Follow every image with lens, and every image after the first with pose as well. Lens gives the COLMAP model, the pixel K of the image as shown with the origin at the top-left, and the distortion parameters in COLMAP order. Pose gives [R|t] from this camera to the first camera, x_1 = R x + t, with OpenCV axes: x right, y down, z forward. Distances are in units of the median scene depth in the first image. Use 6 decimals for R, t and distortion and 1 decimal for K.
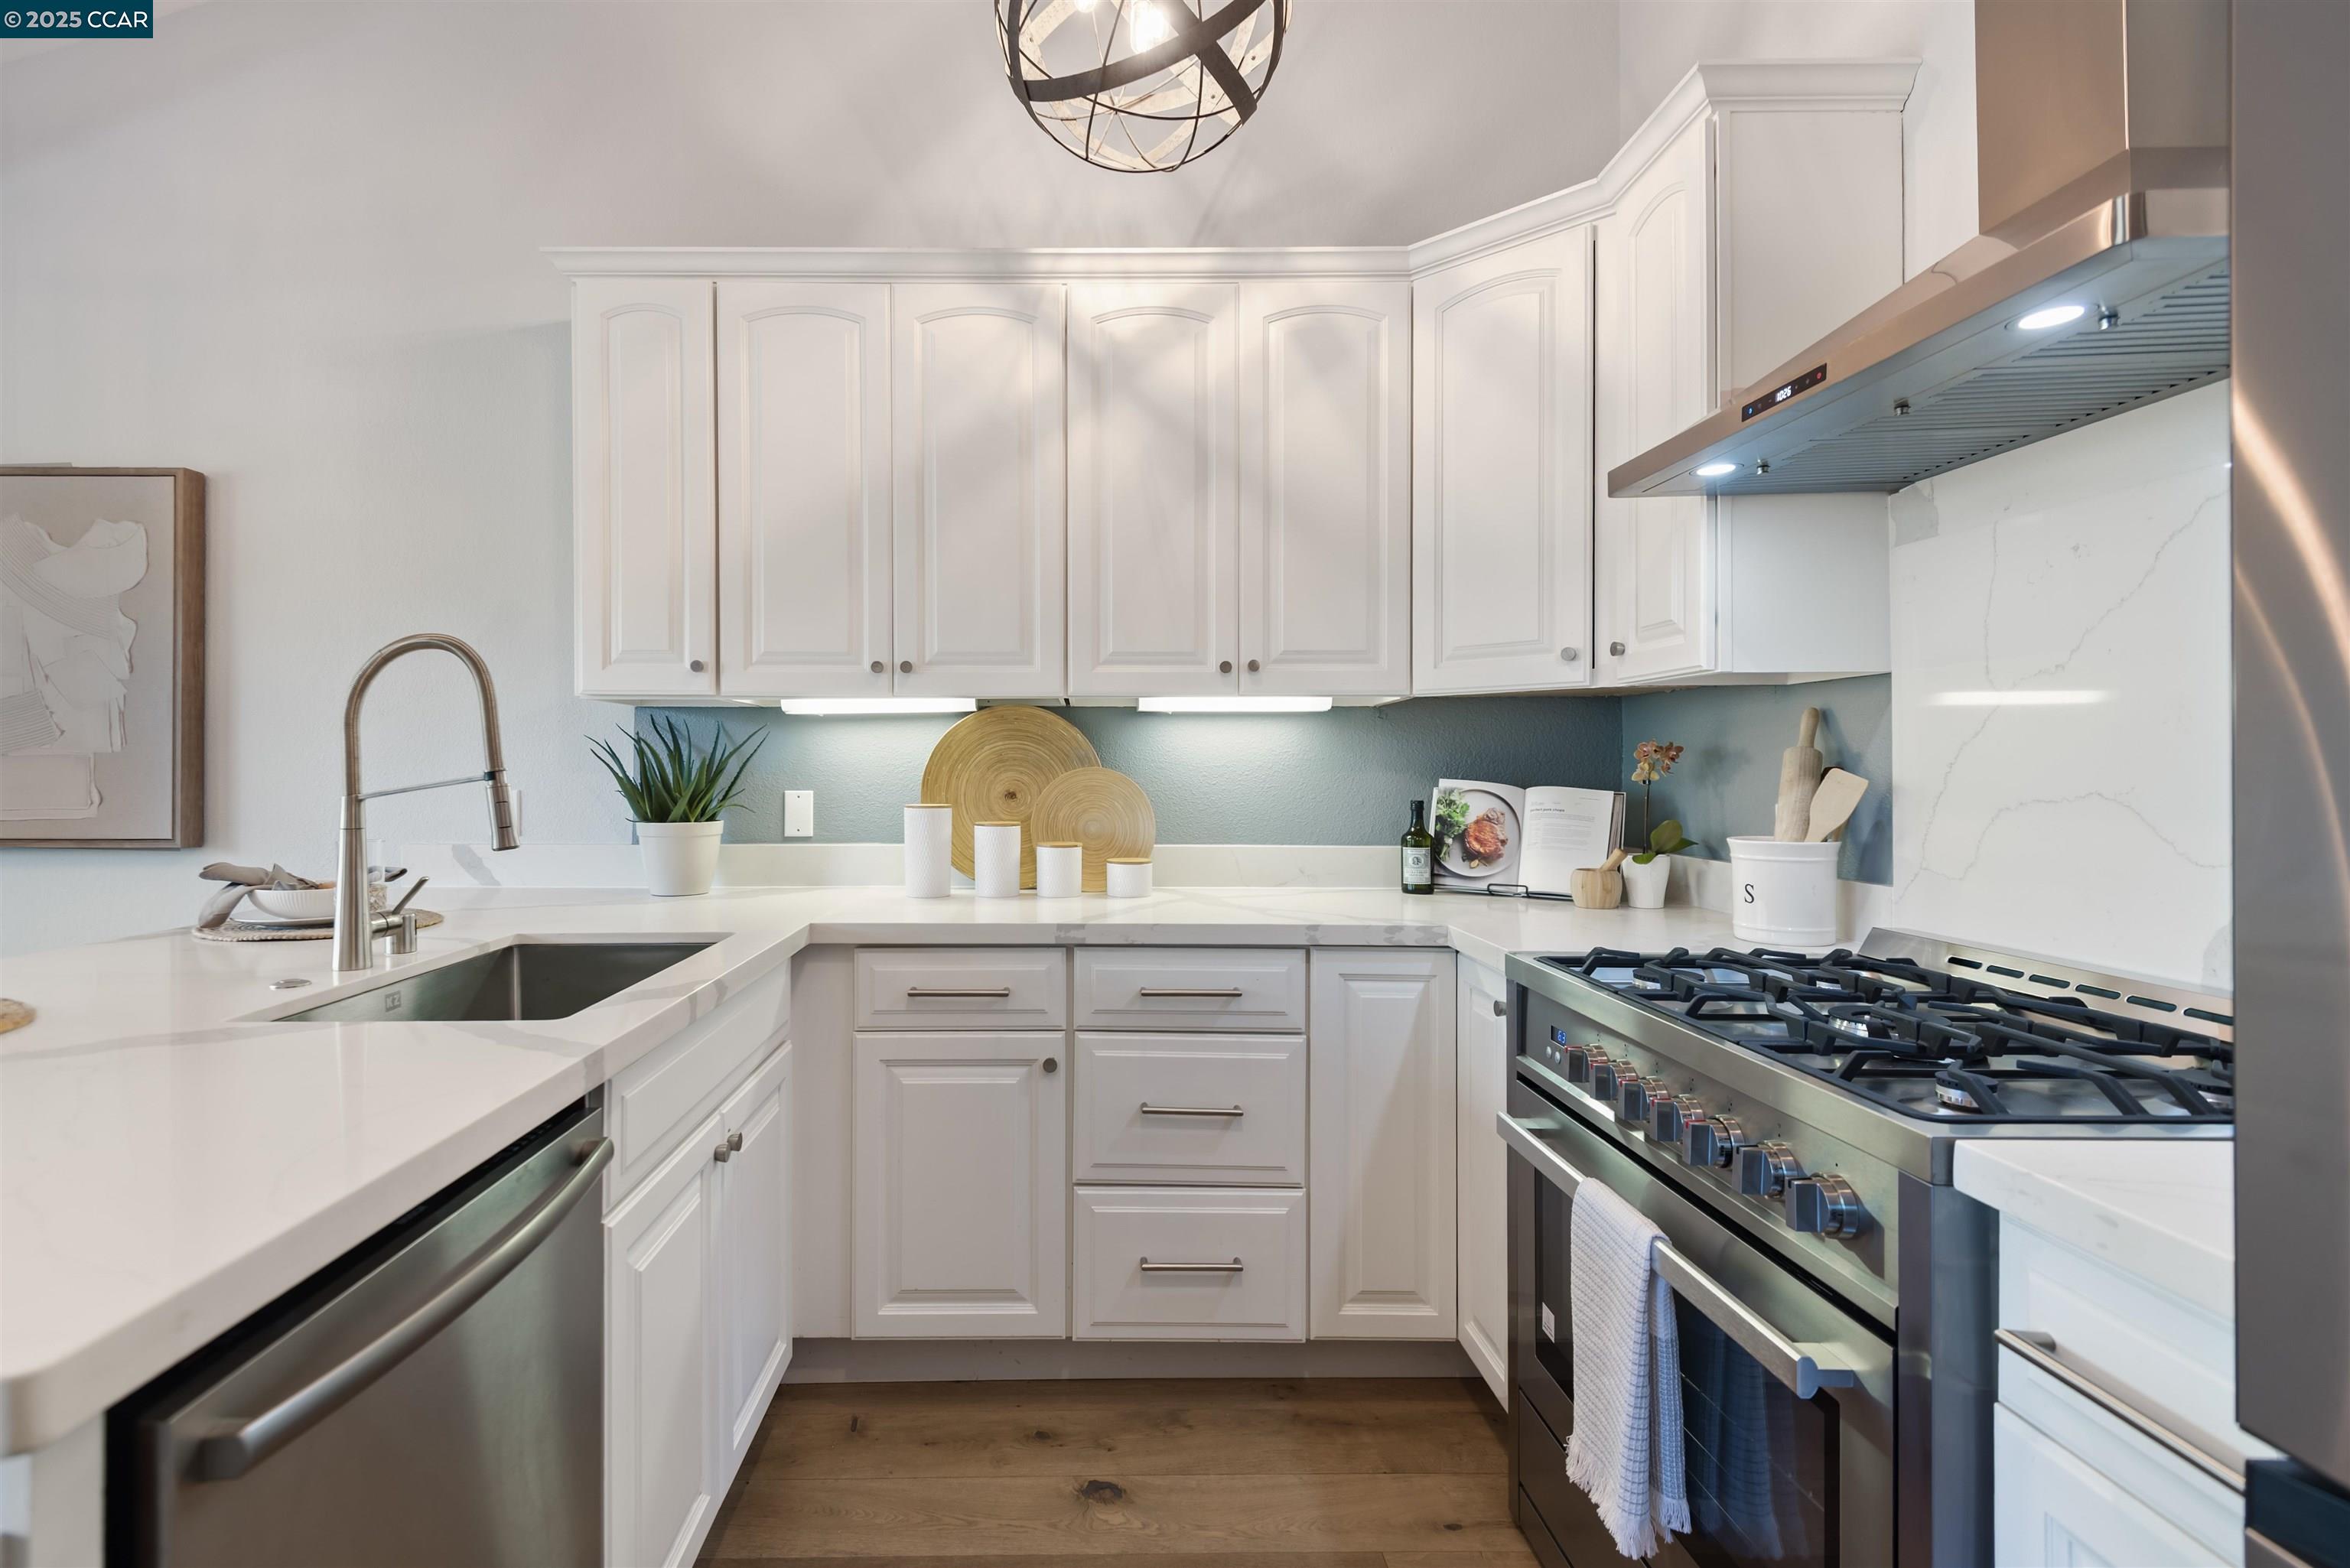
lens RADIAL K [[1099.7, 0, 1078.3], [0, 1099.7, 775.1], [0, 0, 1]] dist [0.019869, -0.000256]
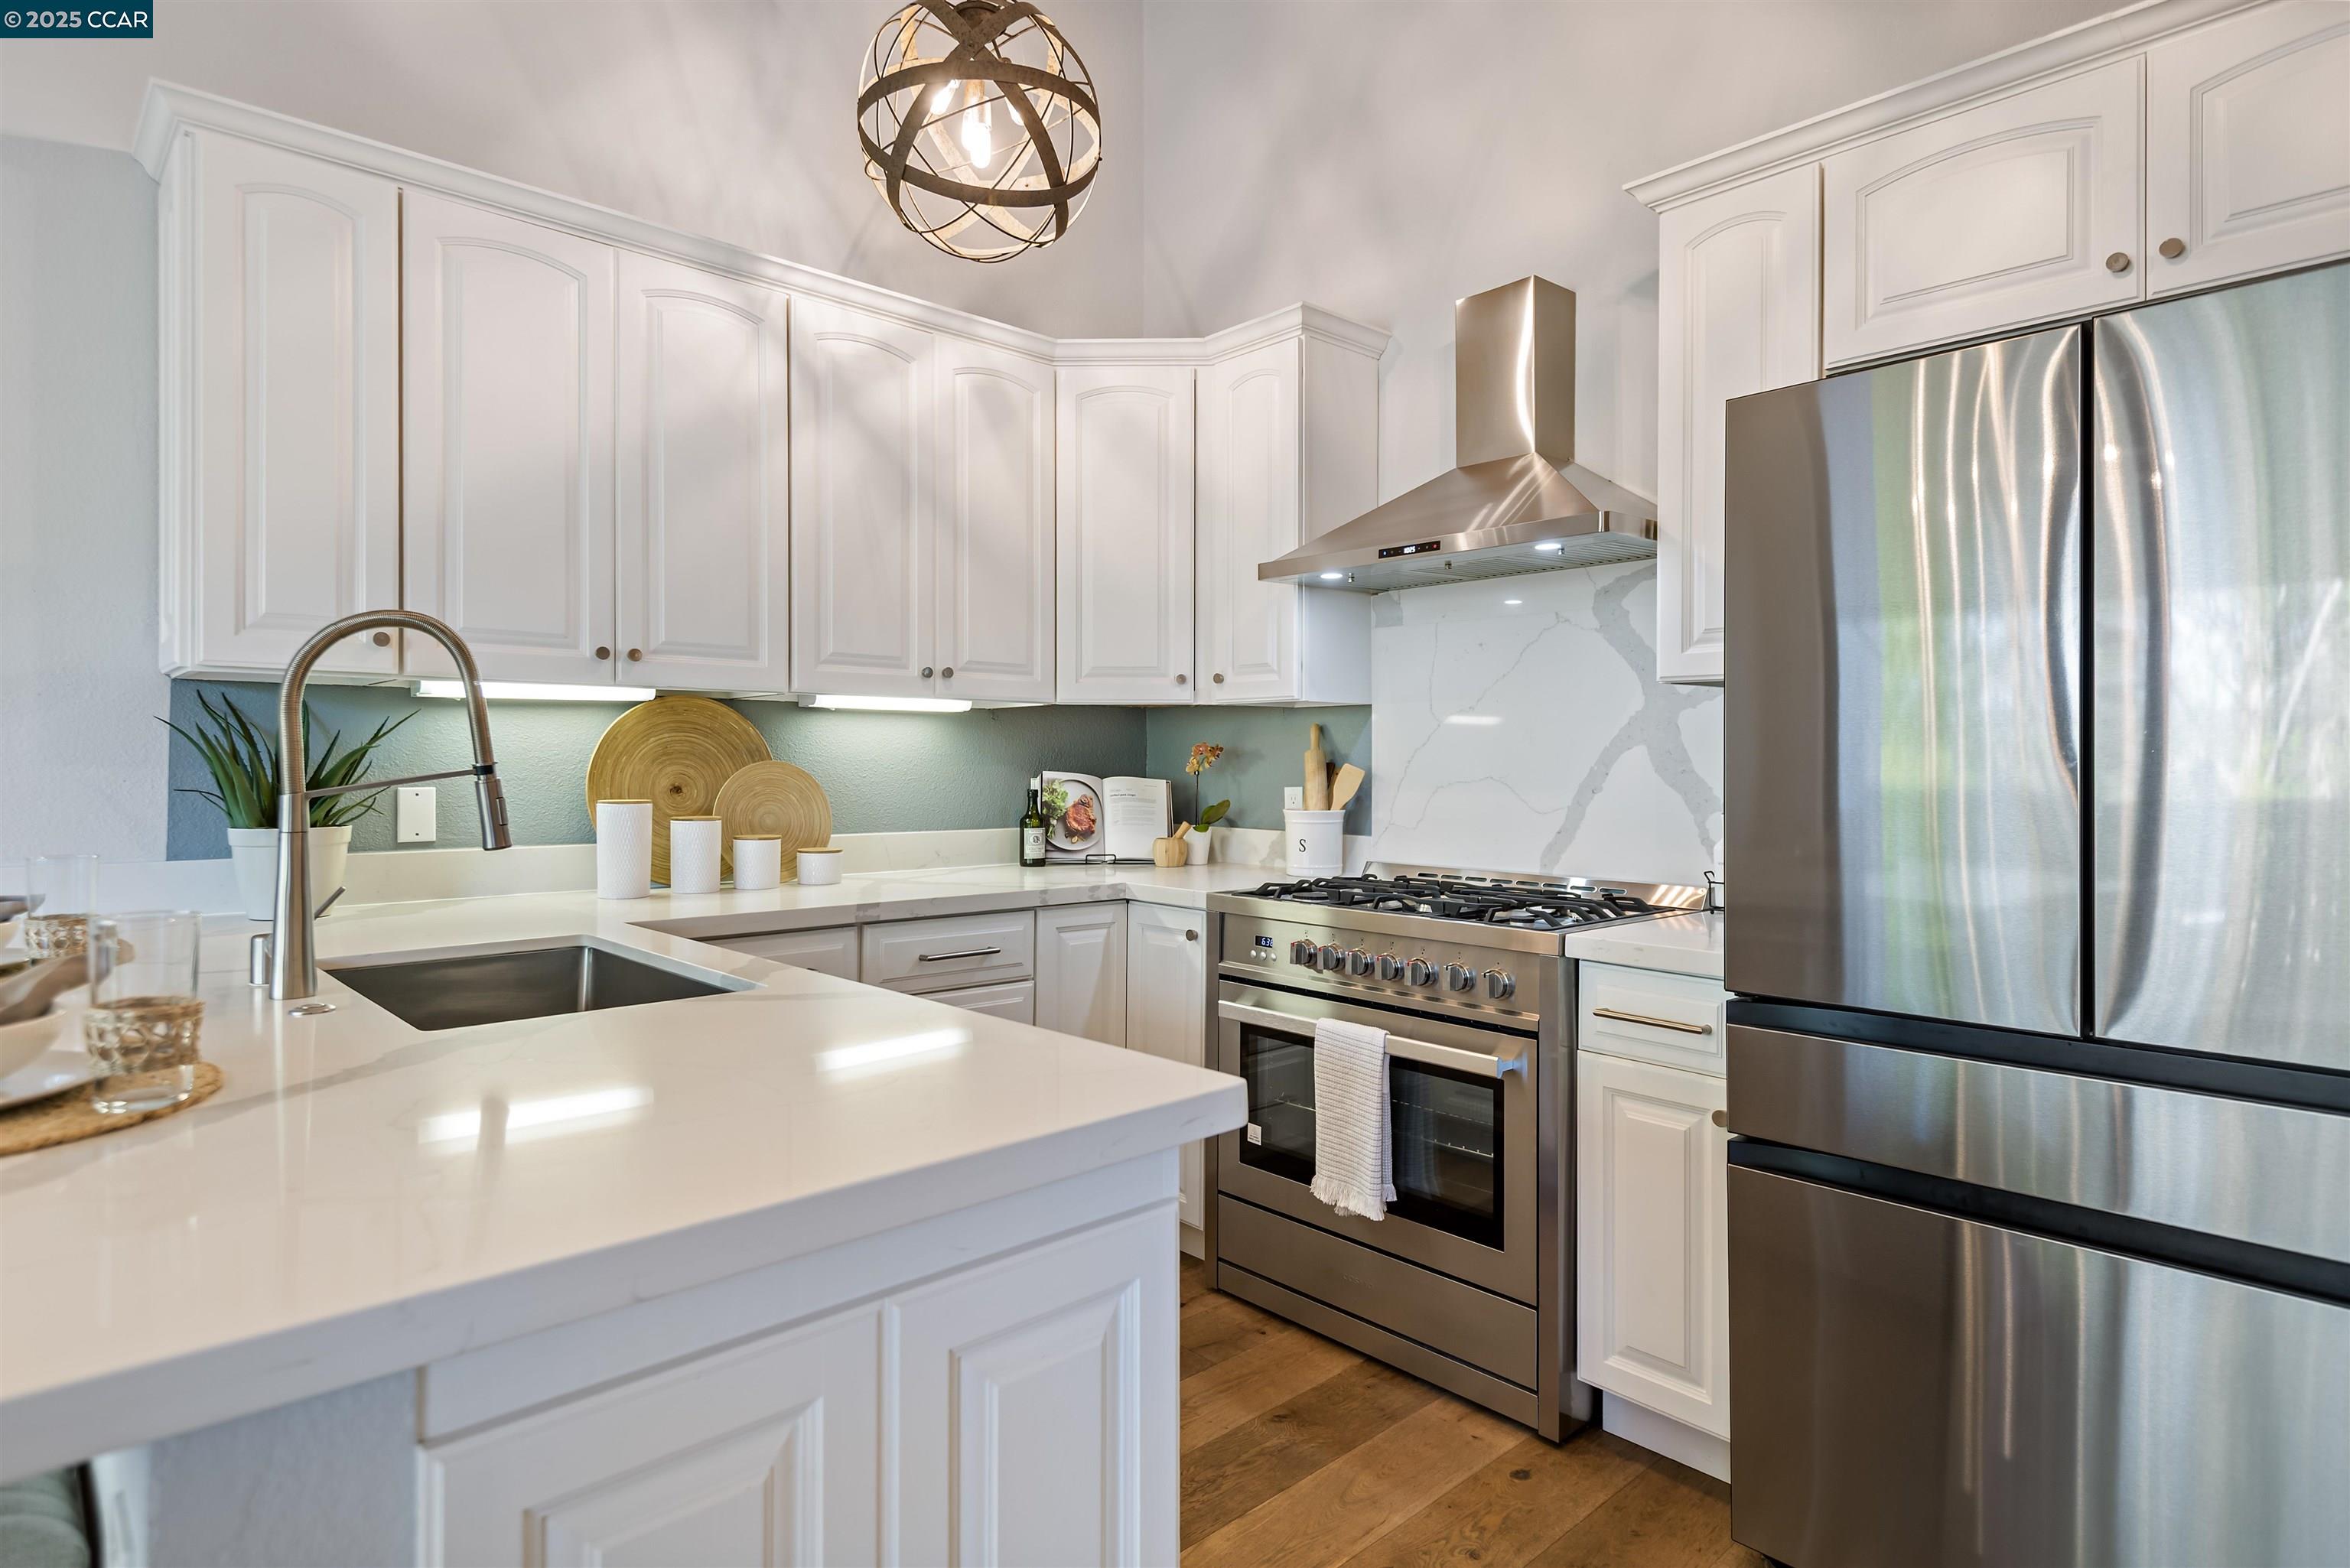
lens RADIAL K [[1236.6, 0, 1156.5], [0, 1236.6, 768.4], [0, 0, 1]] dist [0.047098, -0.029770]
pose [[0.742561, -0.001037, 0.669778, -0.538163], [0.000794, 0.999999, 0.000669, -0.000523], [-0.669778, 0.000035, 0.742561, -0.101213]]
